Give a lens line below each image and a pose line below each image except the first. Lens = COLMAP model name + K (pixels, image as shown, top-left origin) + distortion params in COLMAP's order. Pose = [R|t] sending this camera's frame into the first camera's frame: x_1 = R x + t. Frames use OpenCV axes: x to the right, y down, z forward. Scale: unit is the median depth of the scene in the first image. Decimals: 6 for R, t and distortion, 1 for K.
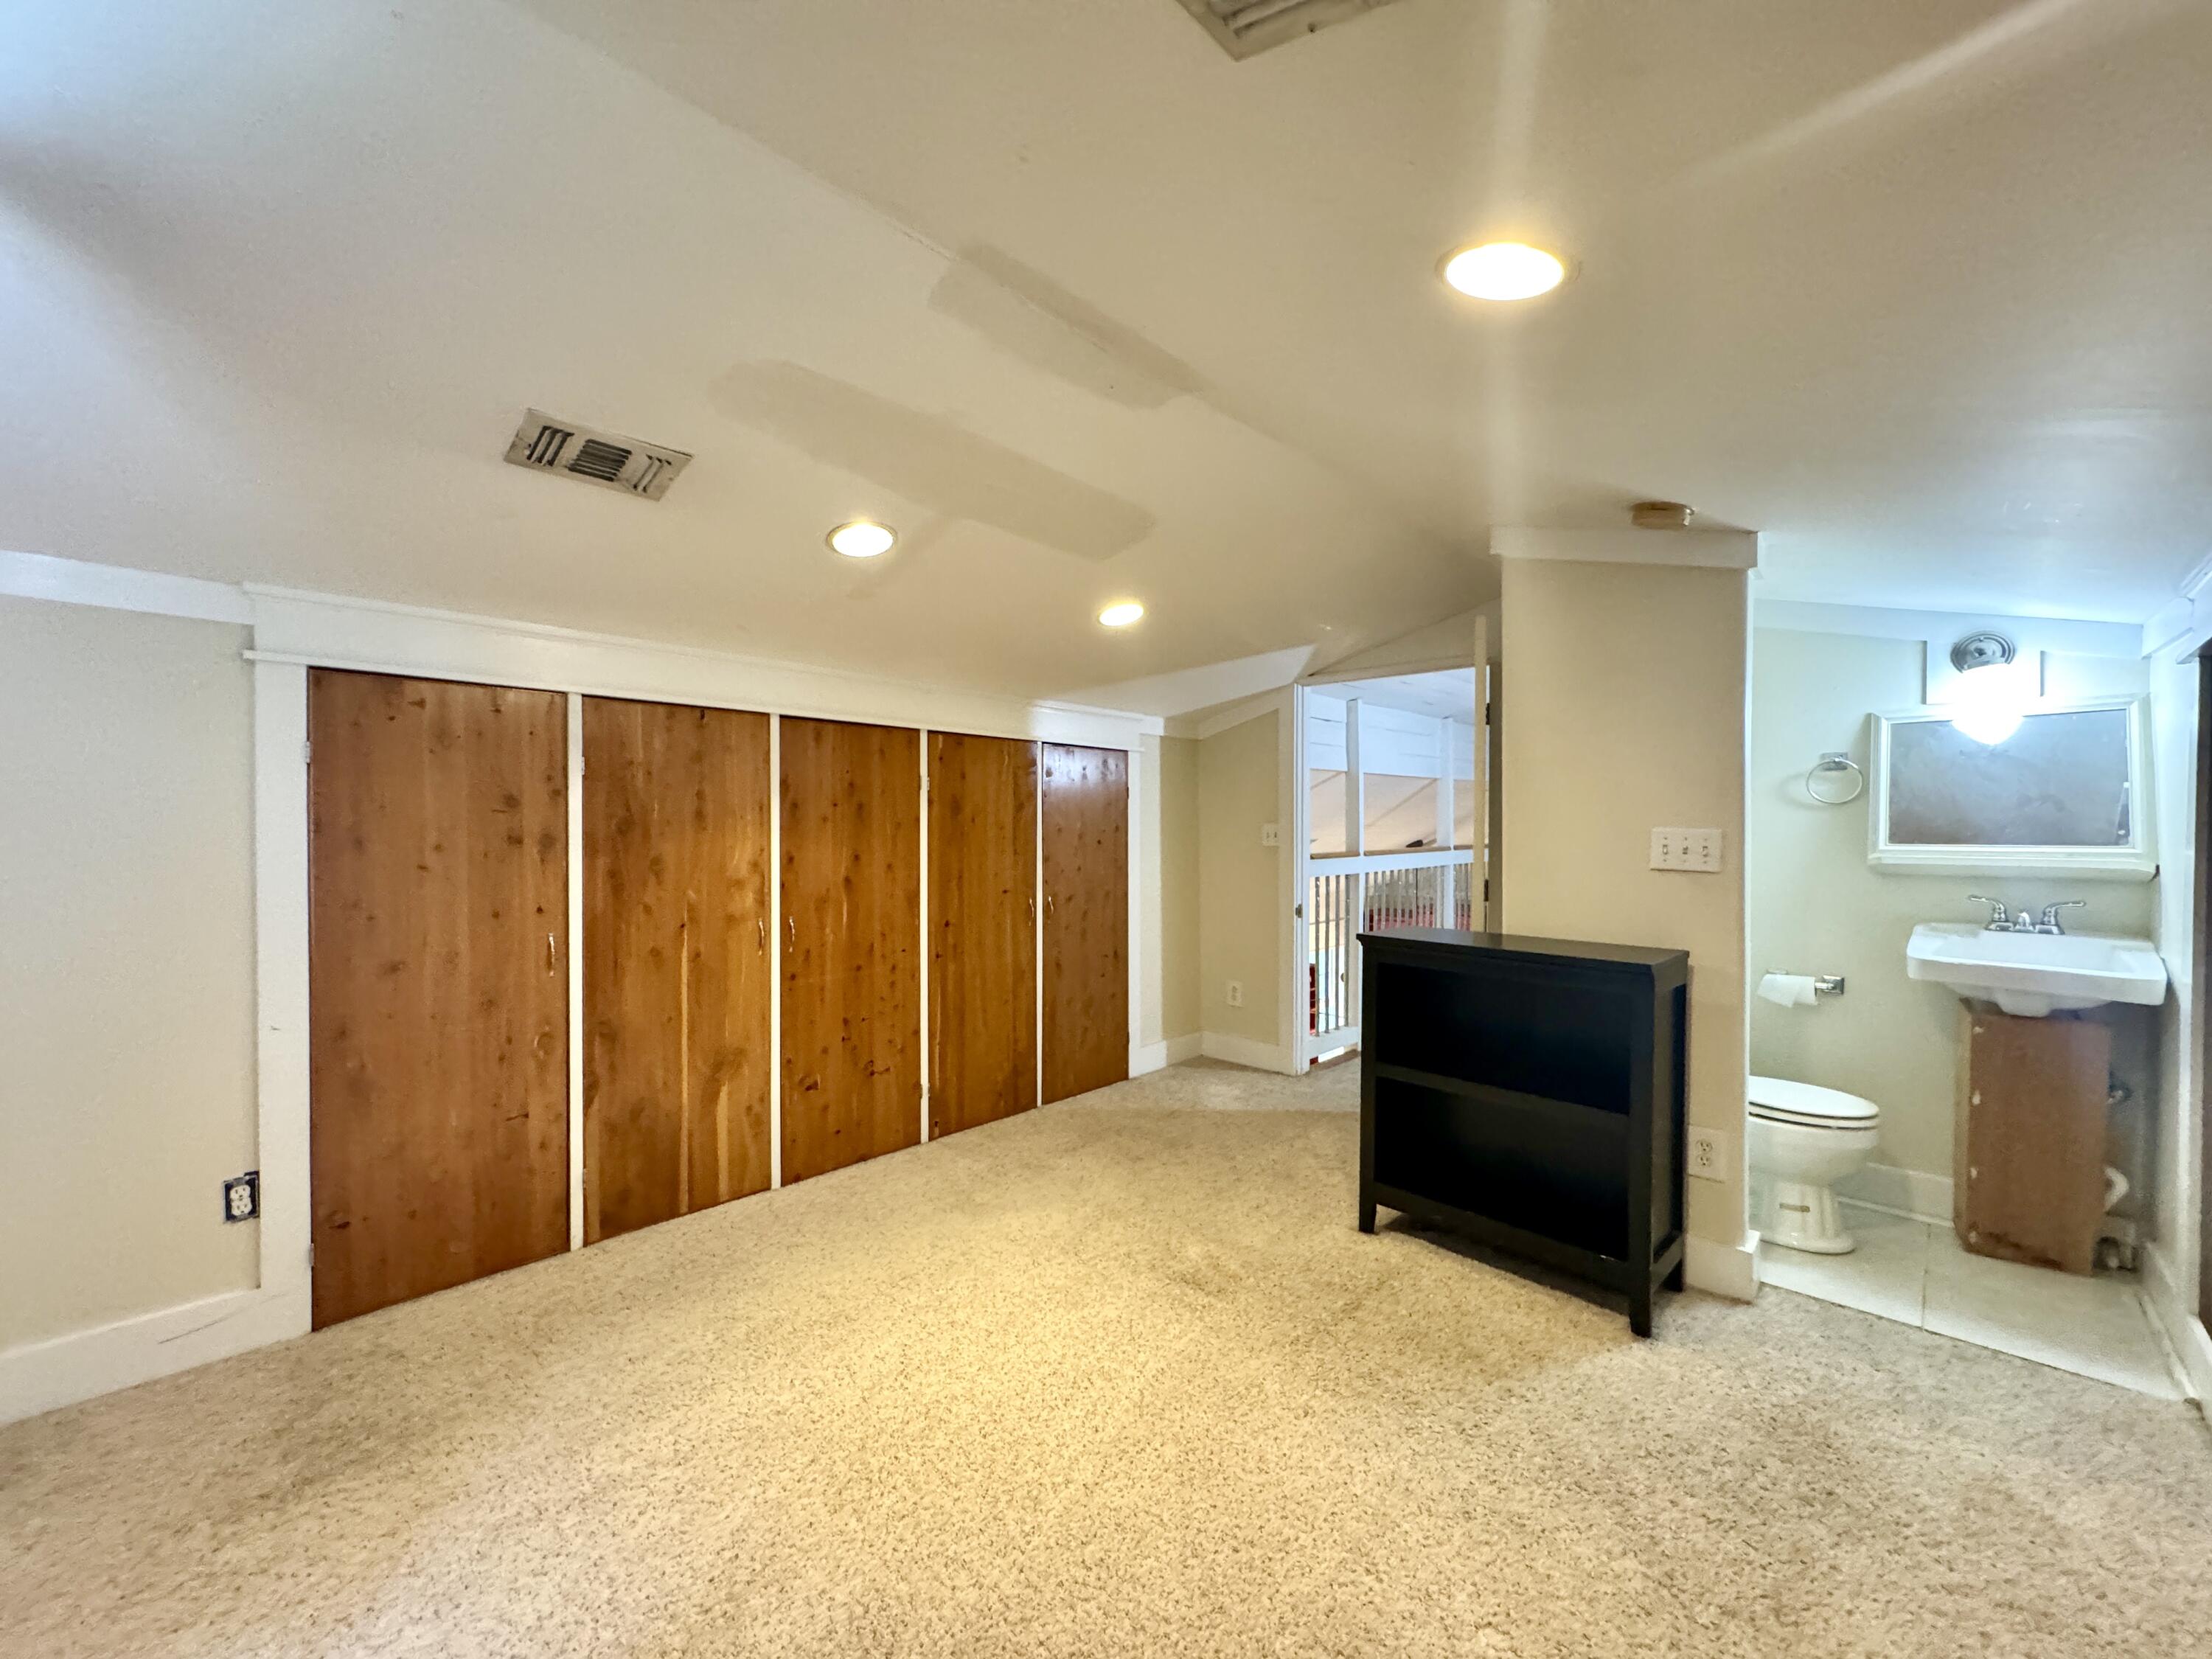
lens RADIAL K [[881.5, 0, 1107.8], [0, 881.5, 829.6], [0, 0, 1]] dist [-0.005870, 0.000013]
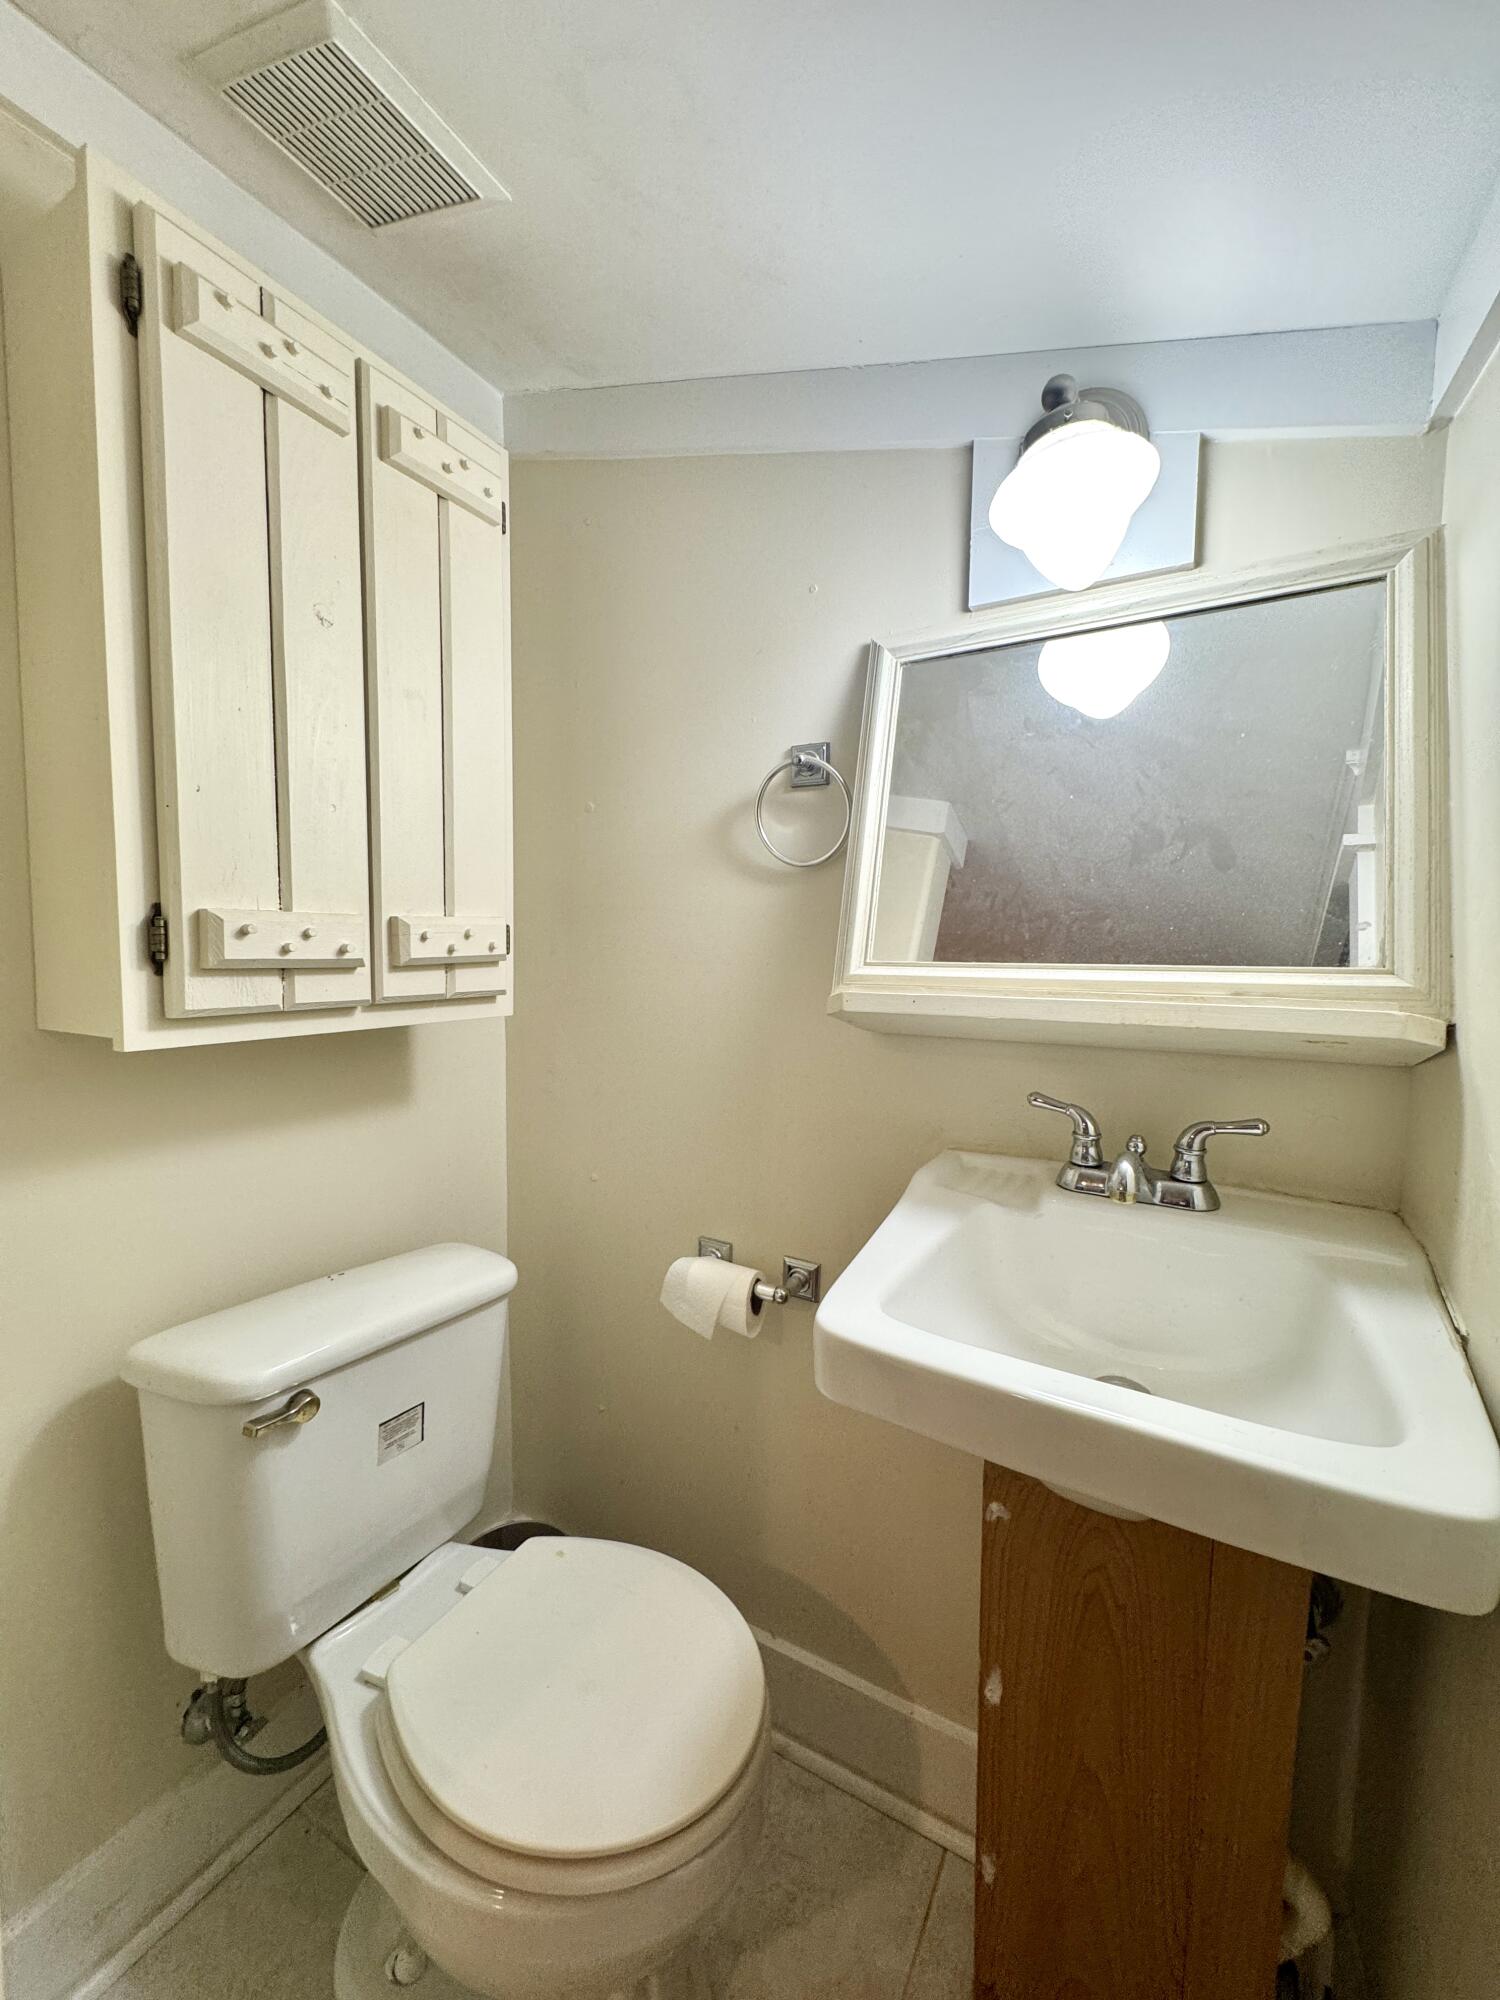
lens RADIAL K [[797.0, 0, 747.5], [0, 797.0, 999.6], [0, 0, 1]] dist [-0.005870, 0.000013]
pose [[0.968166, -0.006811, 0.250215, 0.756771], [-0.006301, 0.998650, 0.051563, 0.016516], [-0.250229, -0.051498, 0.966816, 0.676931]]
